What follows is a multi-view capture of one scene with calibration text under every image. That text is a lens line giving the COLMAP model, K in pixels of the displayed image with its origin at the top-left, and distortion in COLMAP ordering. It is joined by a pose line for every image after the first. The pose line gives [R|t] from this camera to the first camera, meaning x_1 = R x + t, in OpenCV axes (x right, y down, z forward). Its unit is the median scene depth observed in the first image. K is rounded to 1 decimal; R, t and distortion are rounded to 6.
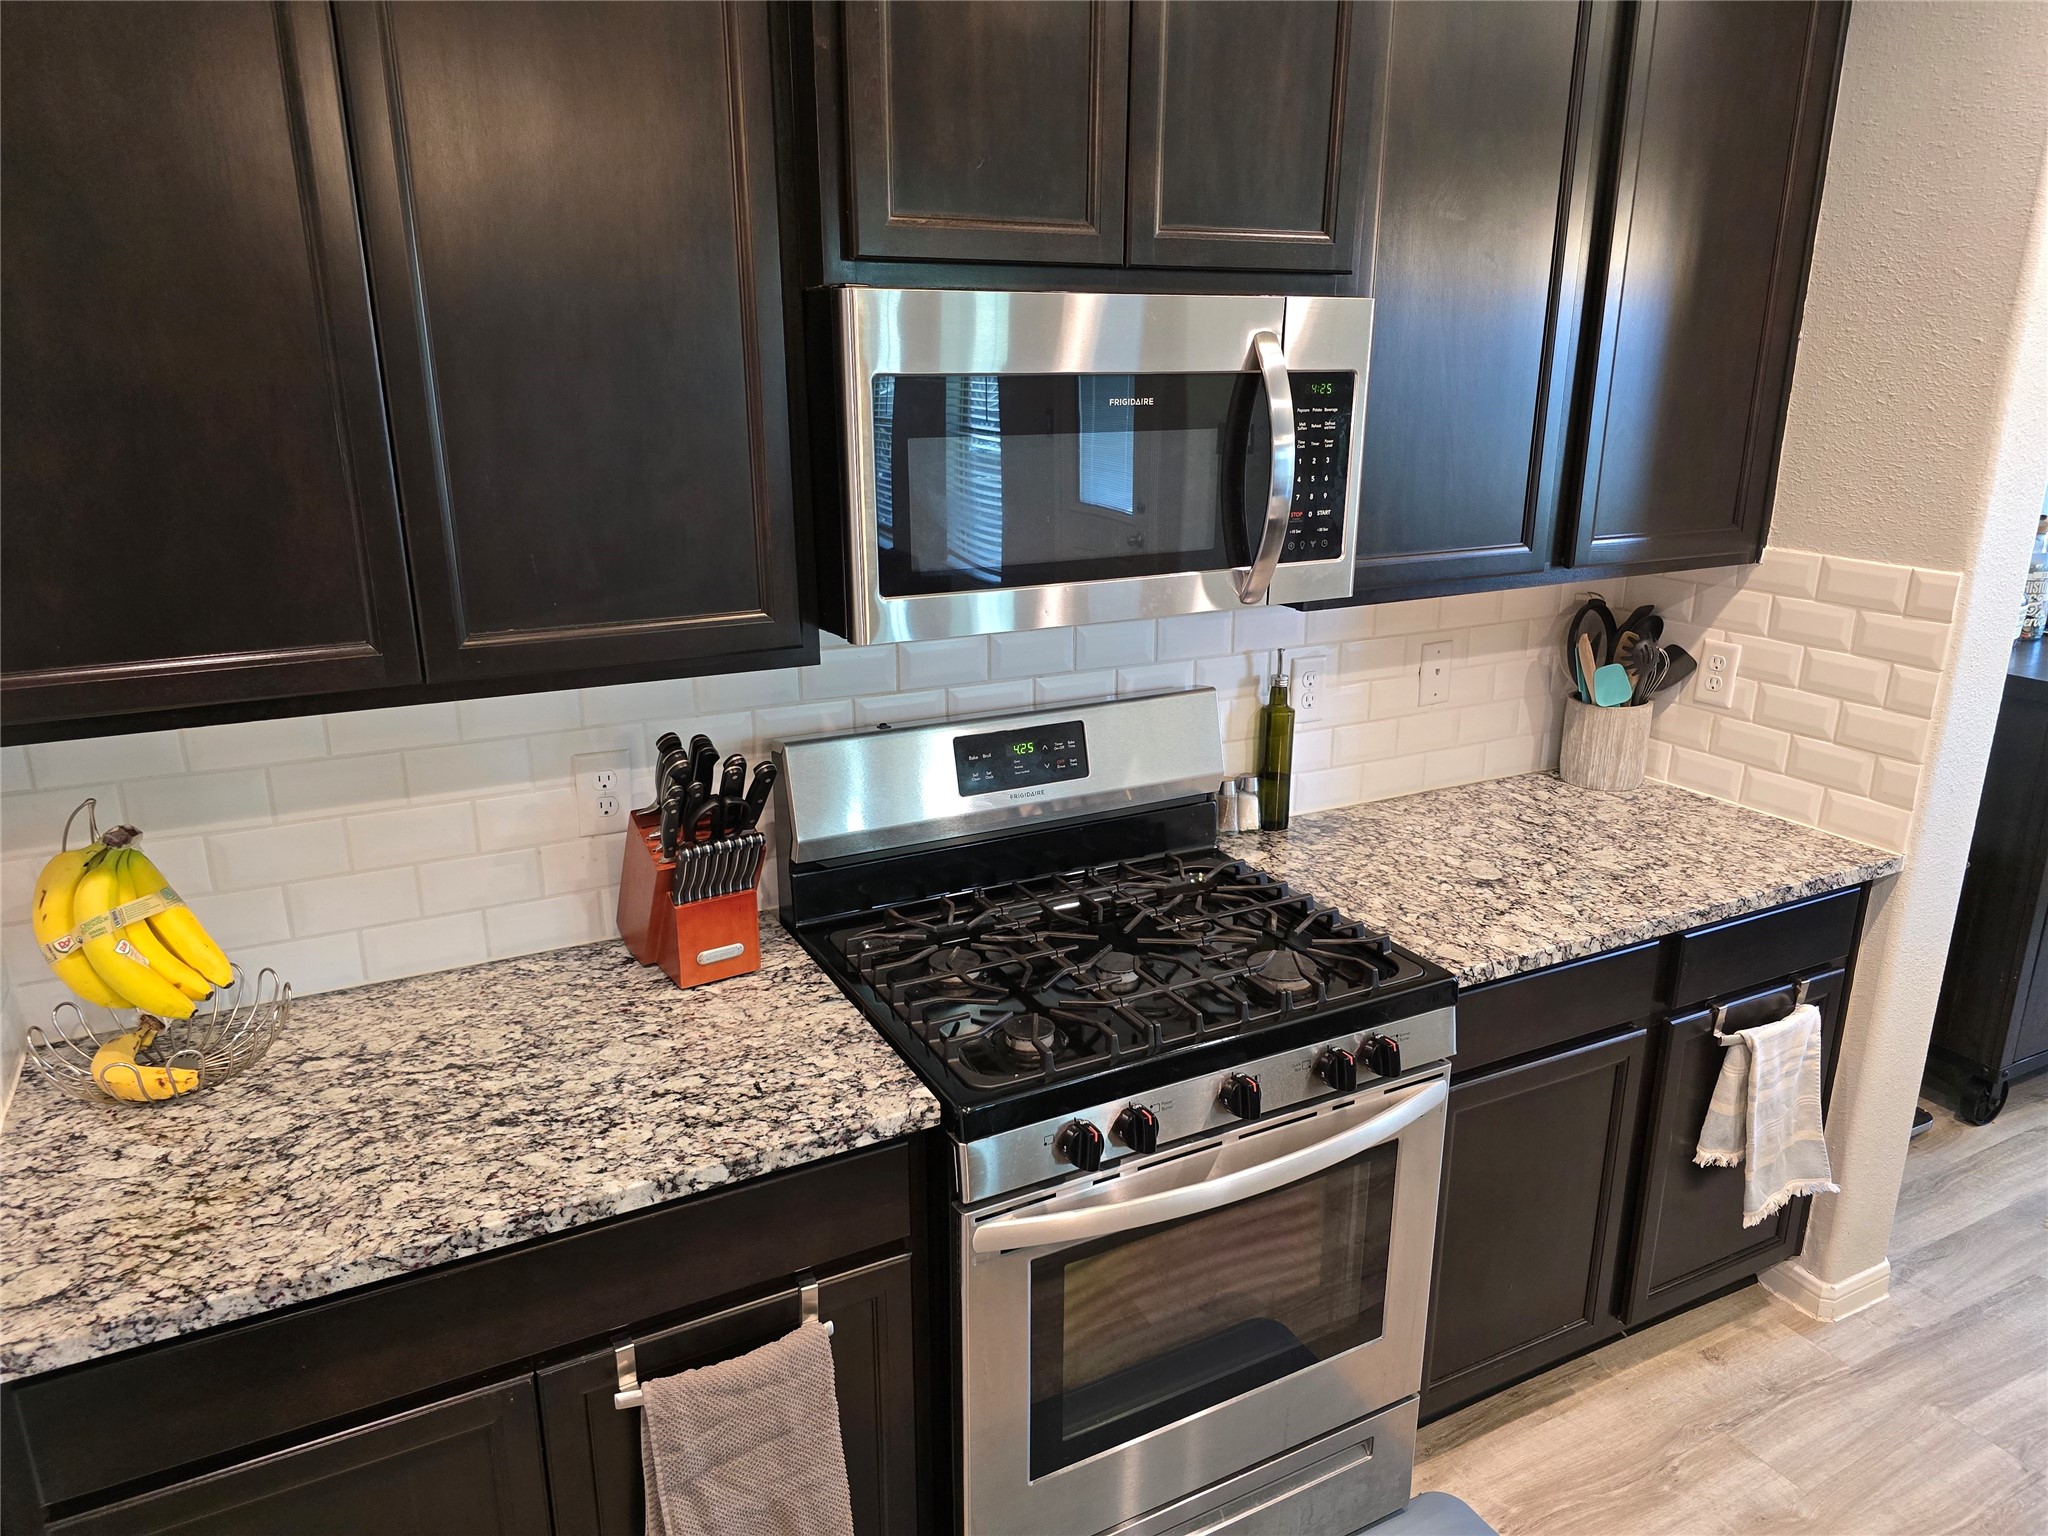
lens RADIAL K [[1380.1, 0, 1033.5], [0, 1380.1, 779.9], [0, 0, 1]] dist [0.054496, -0.048978]
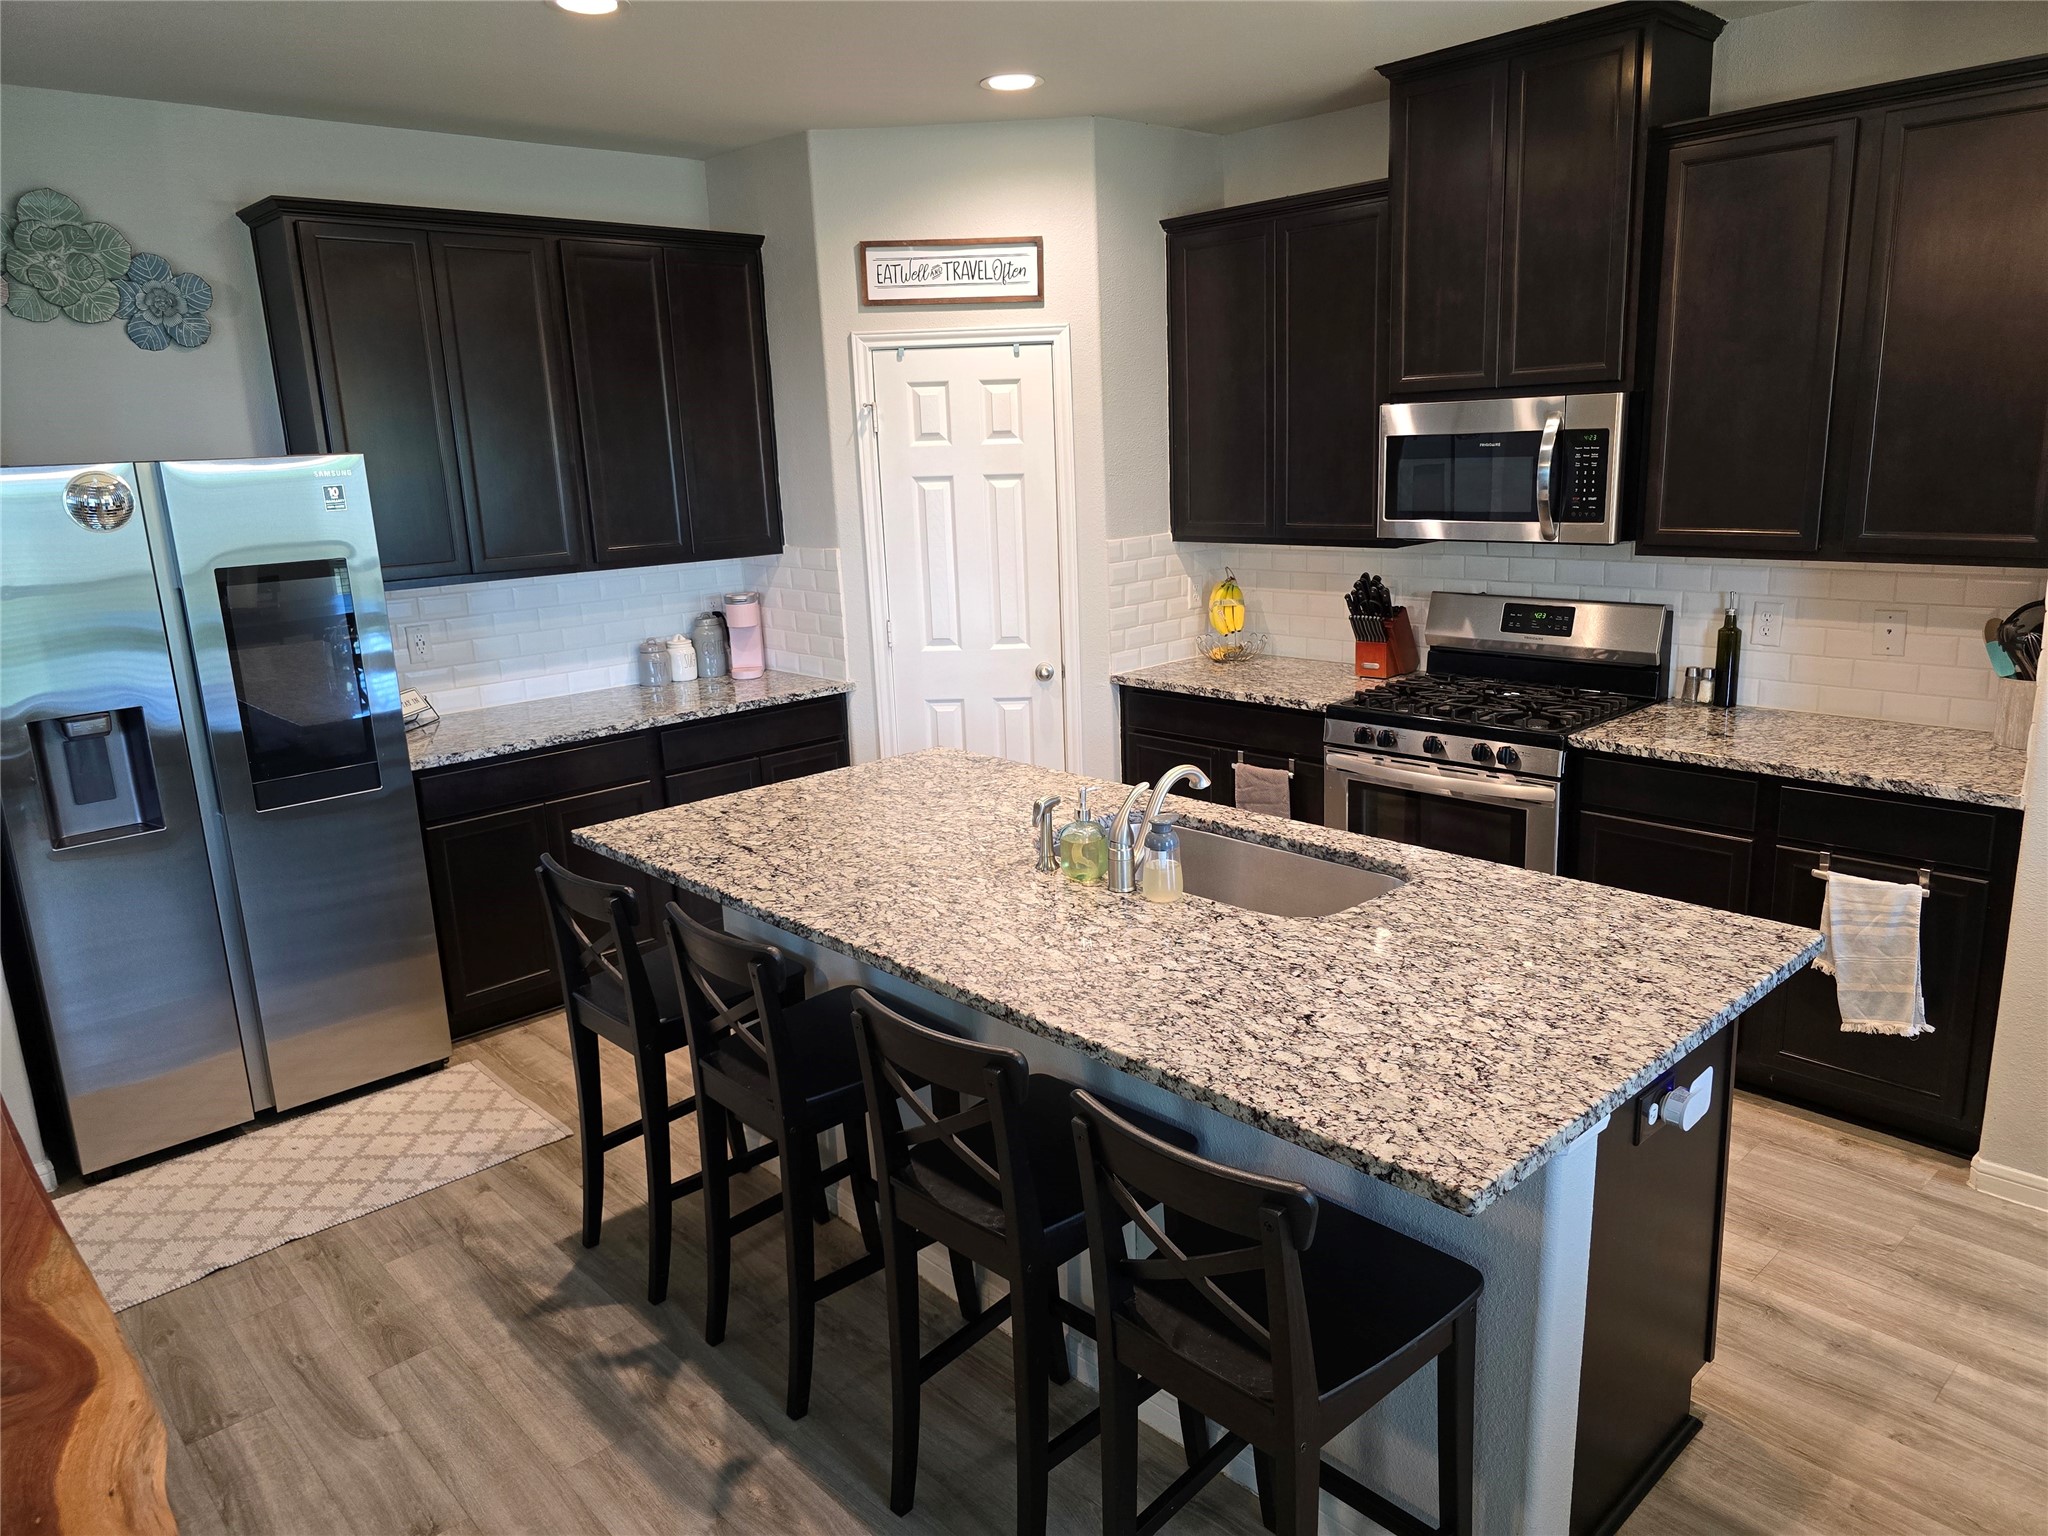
lens RADIAL K [[1380.1, 0, 1041.8], [0, 1380.1, 760.2], [0, 0, 1]] dist [0.054496, -0.048978]
pose [[0.271282, 0.210795, -0.939133, 1.809325], [-0.246343, 0.958430, 0.143967, 0.068165], [0.930441, 0.192293, 0.311933, -0.266248]]
